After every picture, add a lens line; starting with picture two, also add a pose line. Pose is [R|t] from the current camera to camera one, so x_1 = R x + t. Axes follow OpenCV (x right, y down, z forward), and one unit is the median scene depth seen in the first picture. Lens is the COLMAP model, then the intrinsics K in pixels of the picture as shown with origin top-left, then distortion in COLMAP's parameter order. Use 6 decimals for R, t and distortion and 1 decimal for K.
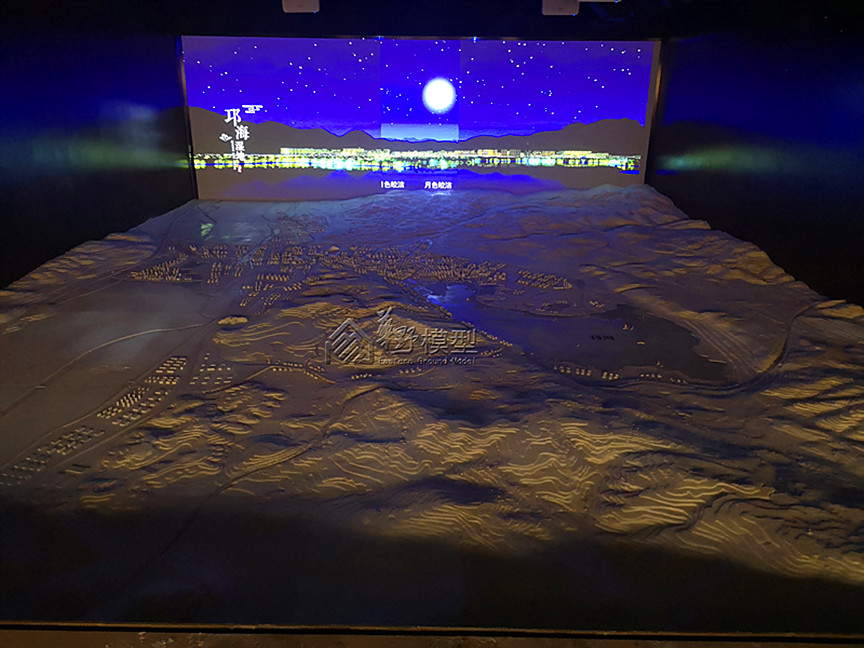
lens RADIAL K [[668.8, 0, 432.0], [0, 668.8, 324.0], [0, 0, 1]] dist [0.103048, -0.002966]
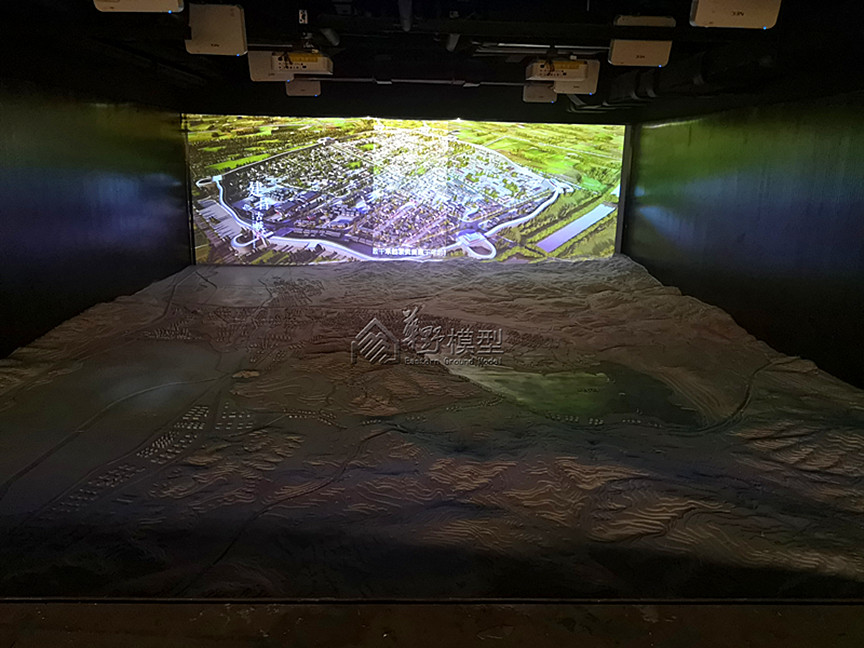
lens RADIAL K [[689.4, 0, 433.4], [0, 689.4, 342.1], [0, 0, 1]] dist [-0.005688, 0.274562]
pose [[0.999363, 0.003143, 0.035537, -0.055657], [-0.000437, 0.997116, -0.075894, 0.041855], [-0.035673, 0.075830, 0.996482, -0.170187]]
